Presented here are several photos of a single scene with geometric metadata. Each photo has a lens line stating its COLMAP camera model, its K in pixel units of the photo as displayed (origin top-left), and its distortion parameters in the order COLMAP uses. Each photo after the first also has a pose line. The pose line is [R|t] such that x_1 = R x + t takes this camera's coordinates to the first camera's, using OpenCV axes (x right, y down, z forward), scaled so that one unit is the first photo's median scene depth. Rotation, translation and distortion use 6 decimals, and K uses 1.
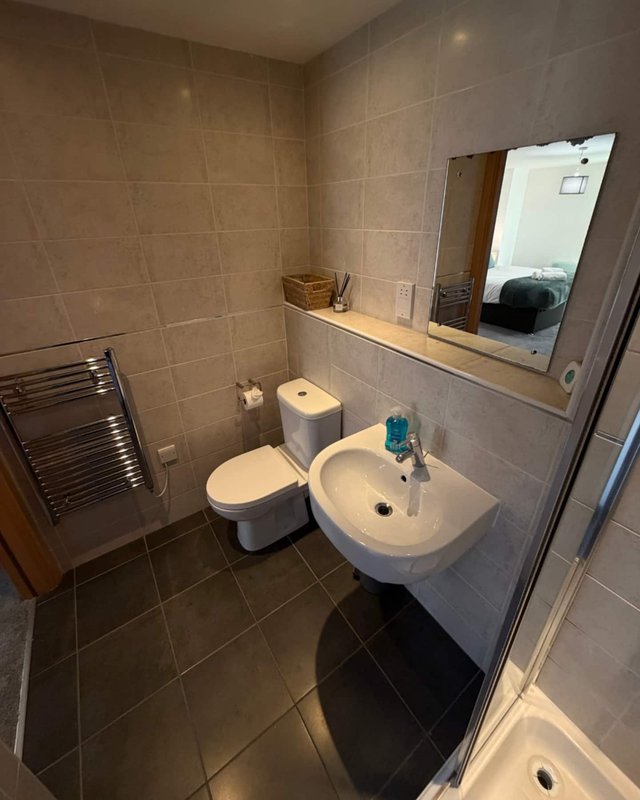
lens RADIAL K [[339.4, 0, 318.9], [0, 339.4, 370.7], [0, 0, 1]] dist [-0.000851, 0.000586]
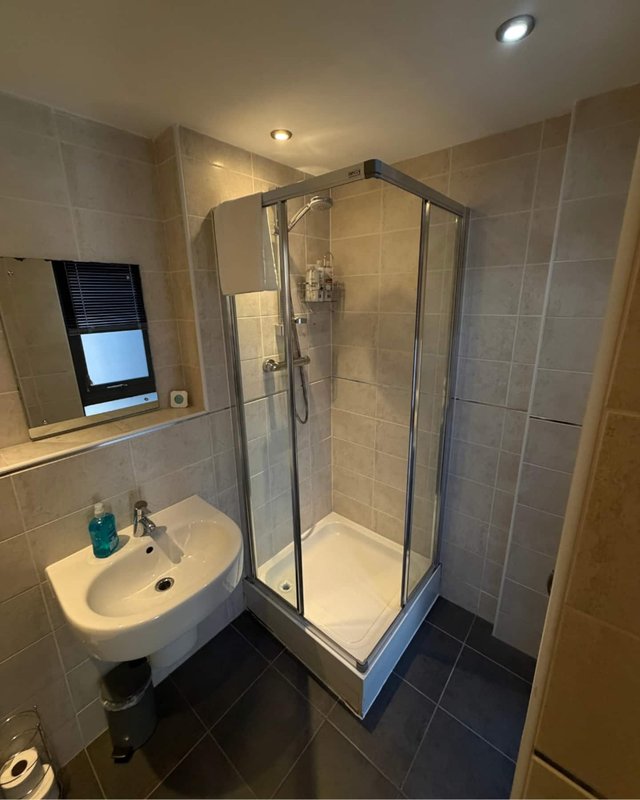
lens RADIAL K [[341.9, 0, 318.4], [0, 341.9, 386.7], [0, 0, 1]] dist [0.002171, 0.000254]
pose [[-0.266539, -0.217649, 0.938928, -0.702512], [0.430201, 0.844879, 0.317971, -0.193279], [-0.862487, 0.488680, -0.131560, 0.433484]]
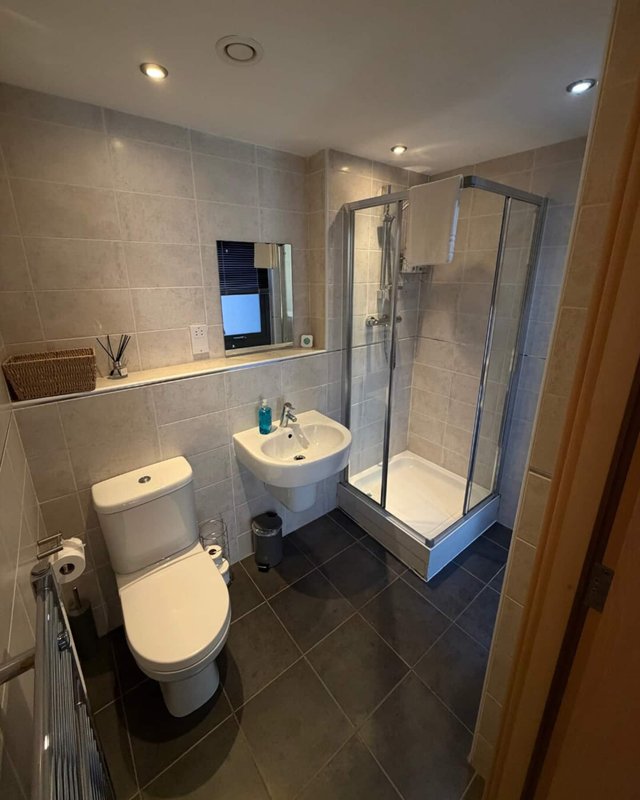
lens RADIAL K [[339.4, 0, 318.9], [0, 339.4, 370.7], [0, 0, 1]] dist [-0.000851, 0.000586]
pose [[-0.065804, -0.254833, 0.964743, -1.100311], [0.426697, 0.866794, 0.258065, -0.263263], [-0.901997, 0.428635, 0.051698, 0.640241]]
